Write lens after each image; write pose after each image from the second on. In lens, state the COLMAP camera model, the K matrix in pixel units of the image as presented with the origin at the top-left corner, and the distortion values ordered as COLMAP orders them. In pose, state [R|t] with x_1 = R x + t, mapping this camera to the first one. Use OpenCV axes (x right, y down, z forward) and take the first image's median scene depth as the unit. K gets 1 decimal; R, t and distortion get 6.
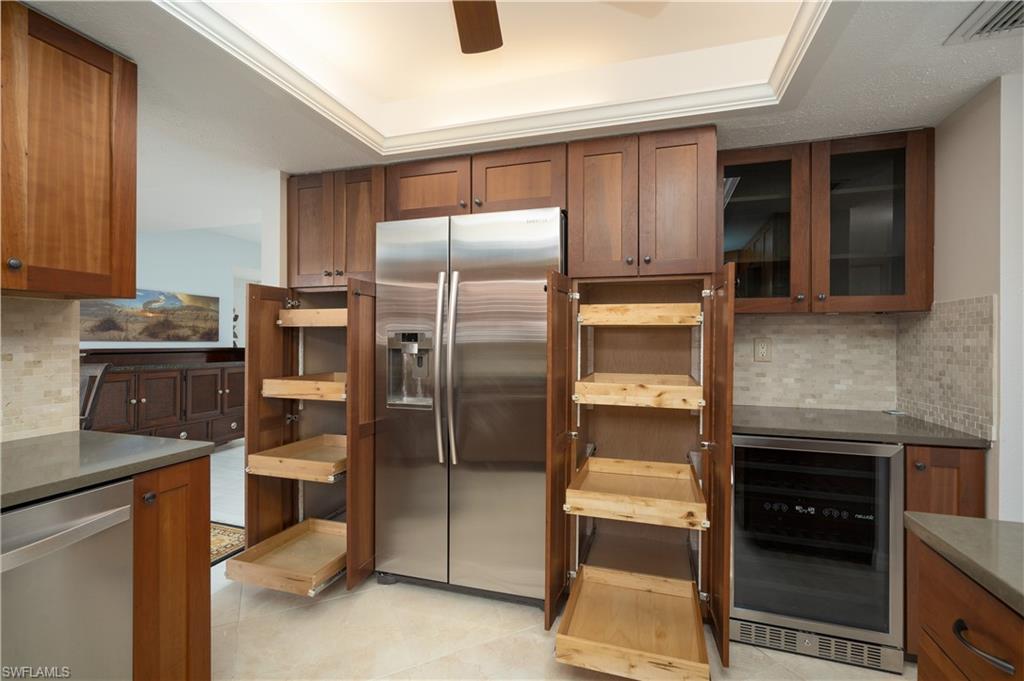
lens RADIAL K [[473.2, 0, 505.3], [0, 473.2, 339.4], [0, 0, 1]] dist [0.001888, -0.000227]
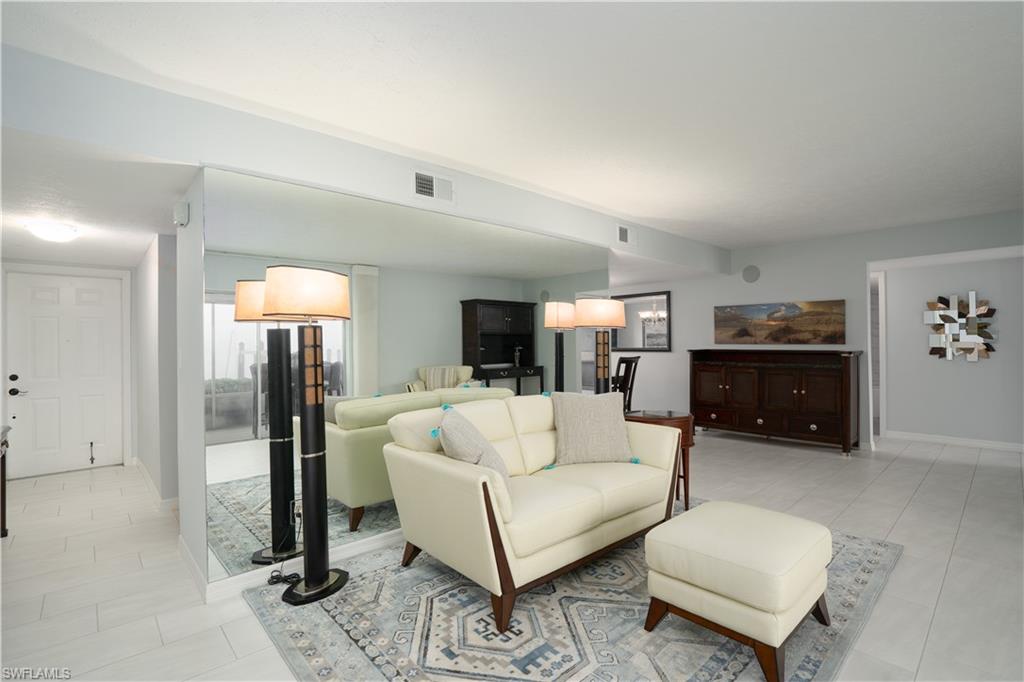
lens RADIAL K [[473.2, 0, 508.3], [0, 473.2, 348.3], [0, 0, 1]] dist [0.001888, -0.000227]
pose [[-0.475495, 0.011756, -0.879640, 0.651236], [0.008023, 0.999927, 0.009026, -0.001876], [0.879682, -0.002765, -0.475554, 0.934854]]
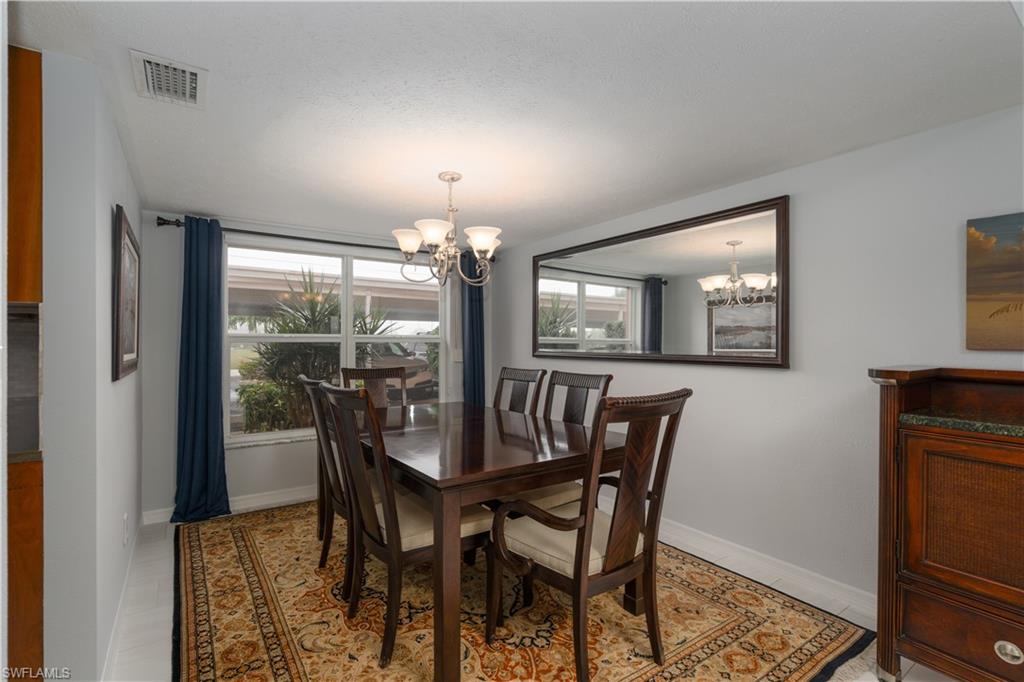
lens RADIAL K [[473.2, 0, 494.7], [0, 473.2, 337.9], [0, 0, 1]] dist [0.001888, -0.000227]
pose [[-0.603035, -0.015772, -0.797559, -0.228577], [-0.013082, 0.999866, -0.009881, 0.000916], [0.797608, 0.004475, -0.603160, 0.746123]]
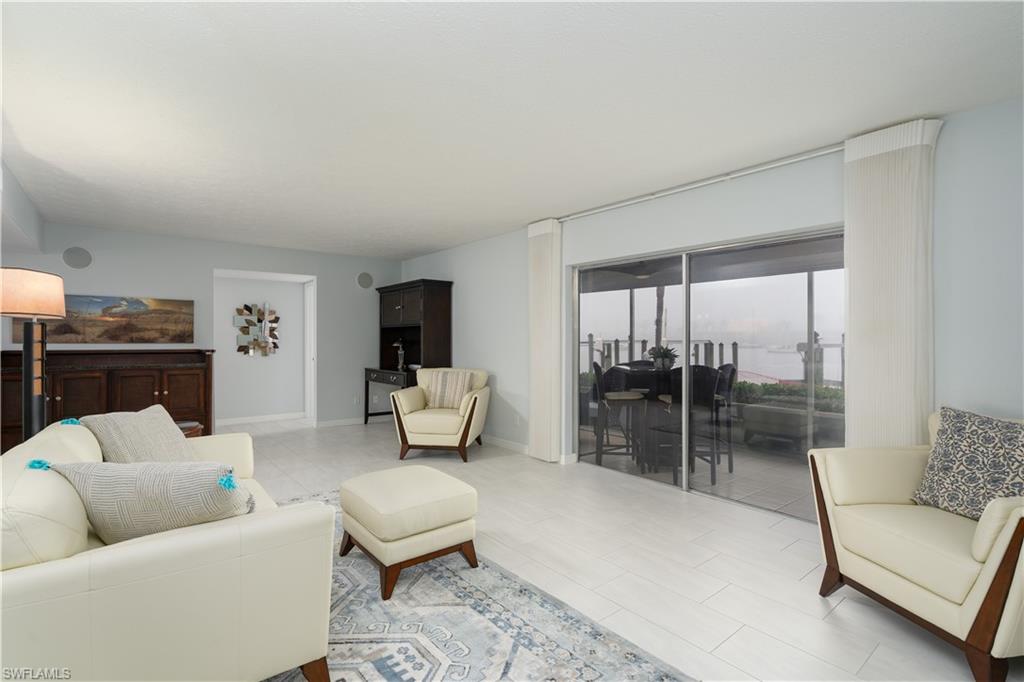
lens RADIAL K [[473.2, 0, 513.5], [0, 473.2, 337.7], [0, 0, 1]] dist [0.001888, -0.000227]
pose [[0.841941, -0.005398, -0.539543, 0.588088], [0.004332, 0.999985, -0.003245, -0.001438], [0.539553, 0.000395, 0.841952, 0.557260]]
